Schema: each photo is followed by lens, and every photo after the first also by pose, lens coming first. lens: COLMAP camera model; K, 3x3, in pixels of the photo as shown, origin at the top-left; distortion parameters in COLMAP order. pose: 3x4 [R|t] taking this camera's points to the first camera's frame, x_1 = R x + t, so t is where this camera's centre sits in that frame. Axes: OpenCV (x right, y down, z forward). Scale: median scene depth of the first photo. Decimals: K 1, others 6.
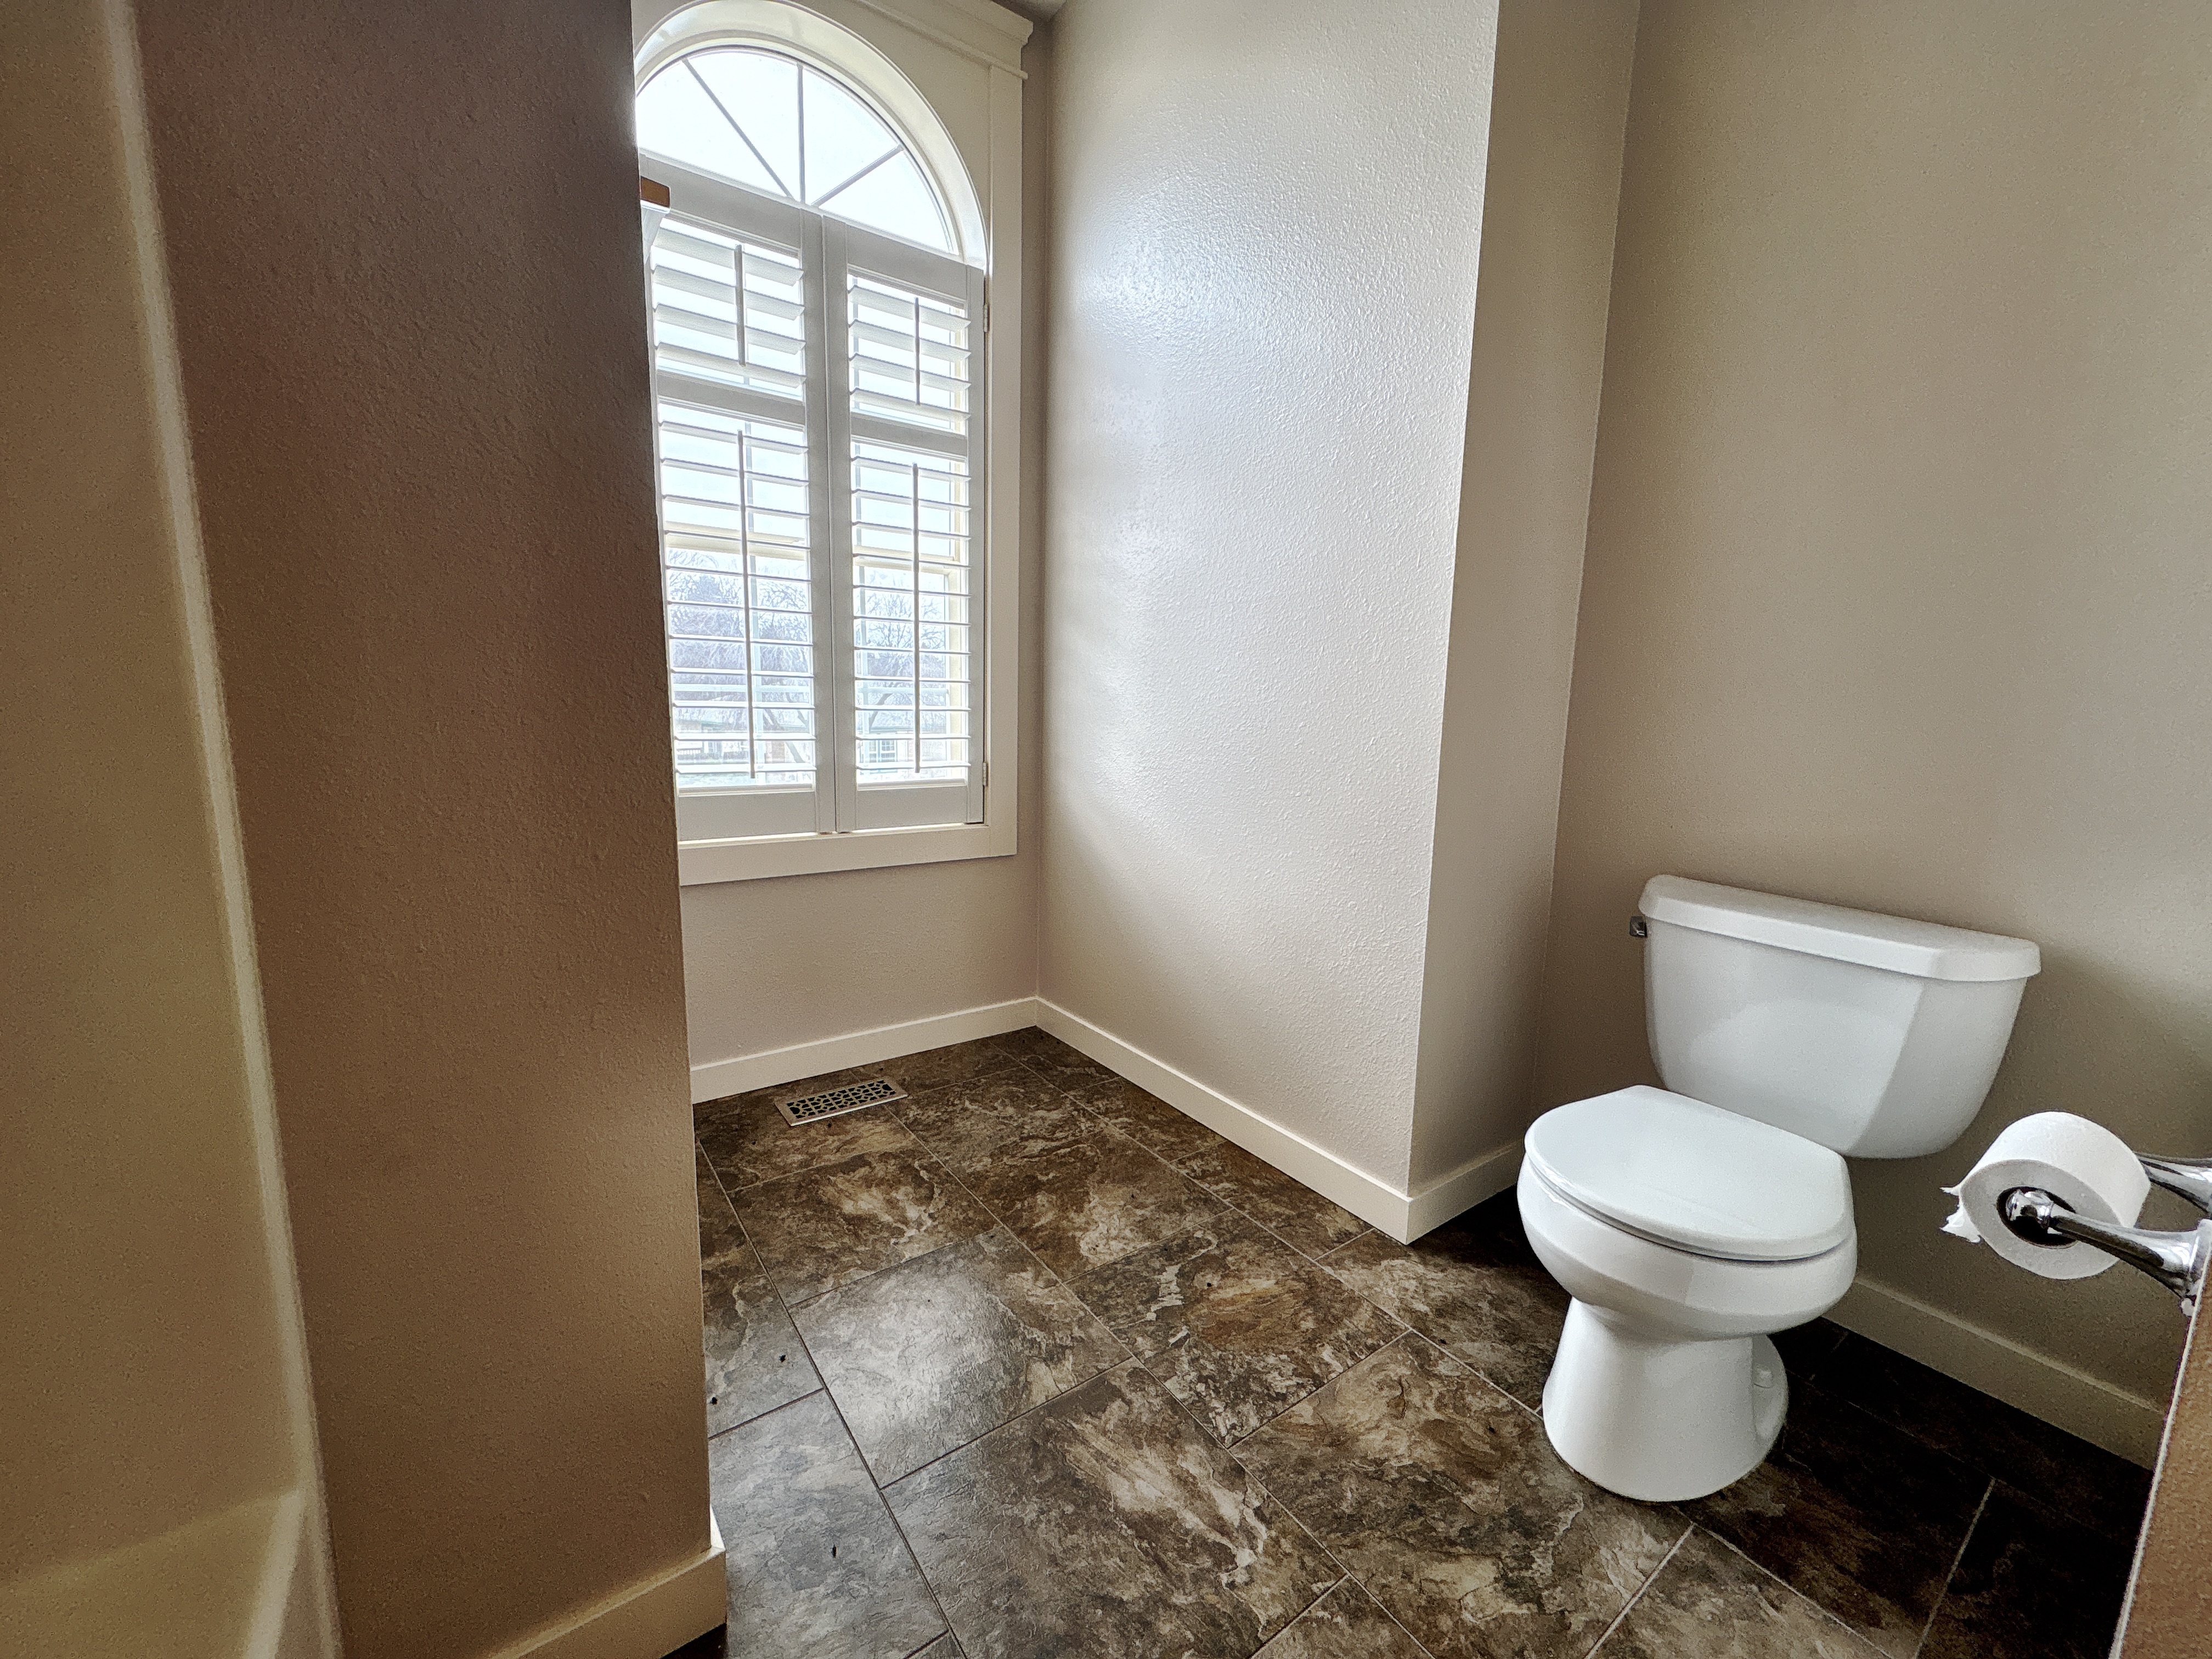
lens RADIAL K [[875.1, 0, 1109.3], [0, 875.1, 826.4], [0, 0, 1]] dist [0.001360, -0.000010]
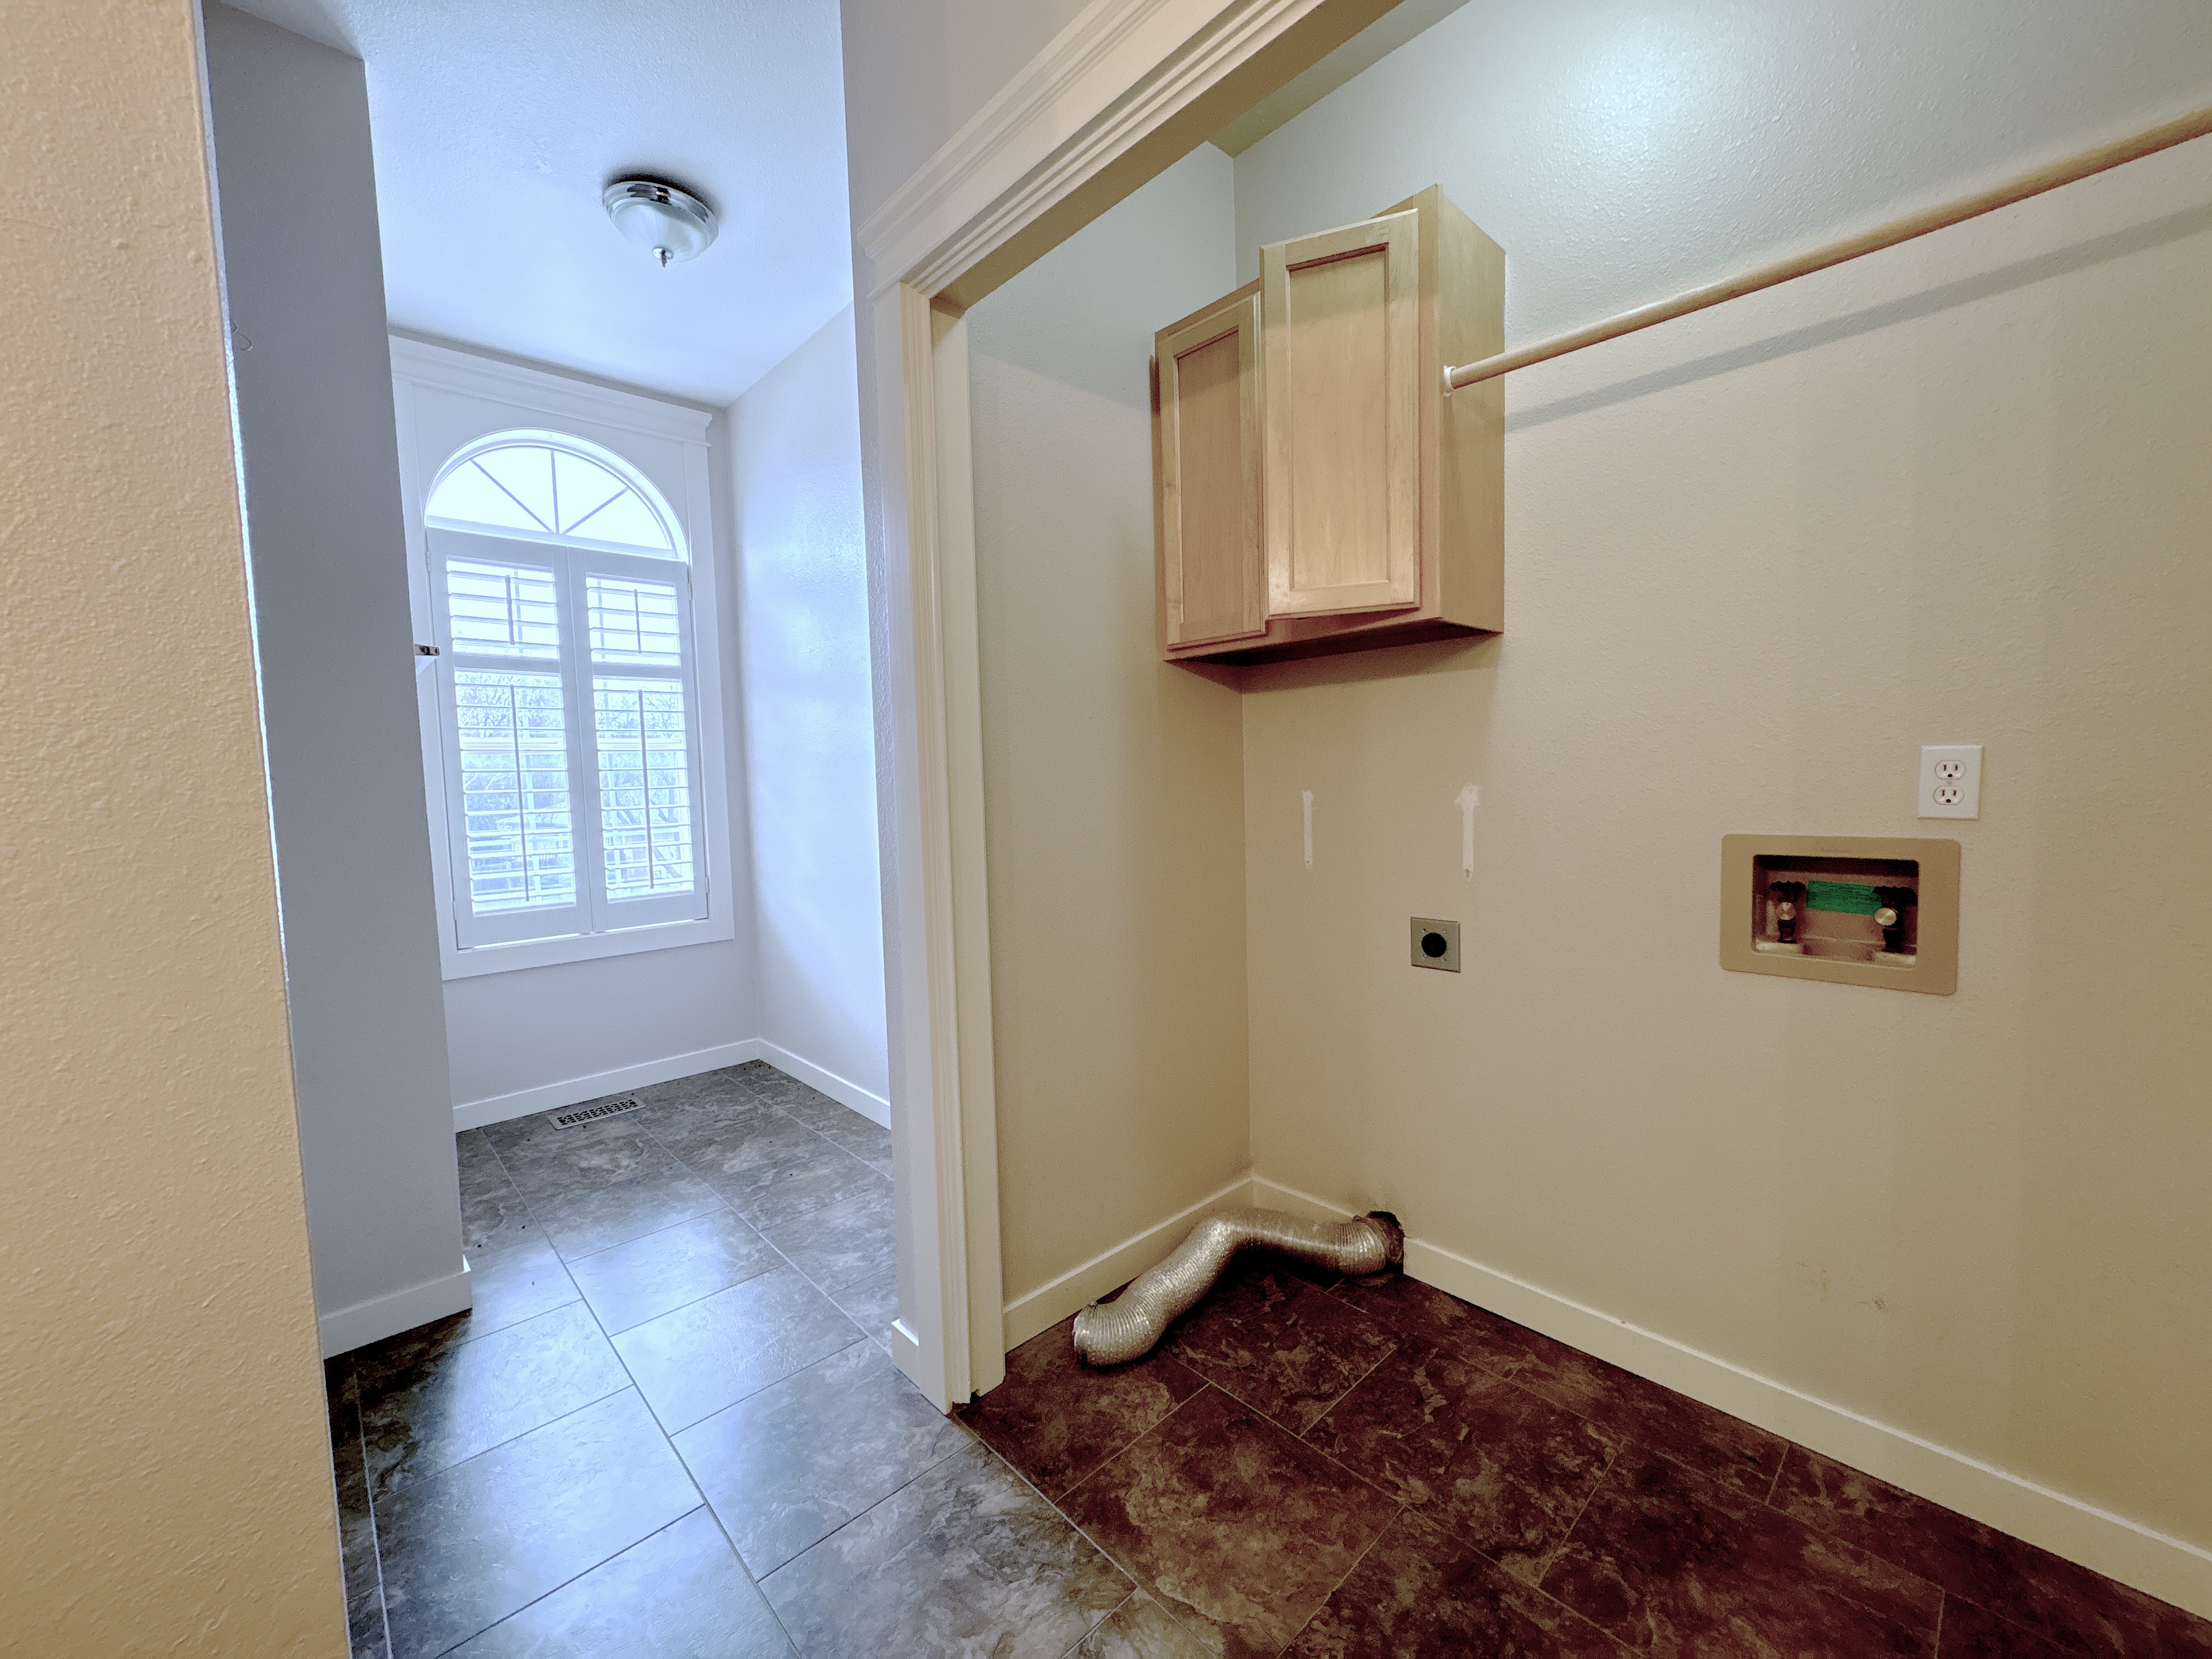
lens RADIAL K [[875.1, 0, 1109.3], [0, 875.1, 826.4], [0, 0, 1]] dist [0.001360, -0.000010]
pose [[0.990493, -0.059240, 0.124156, 0.411033], [0.069251, 0.994551, -0.077932, 0.003963], [-0.118863, 0.085789, 0.989198, -0.636151]]
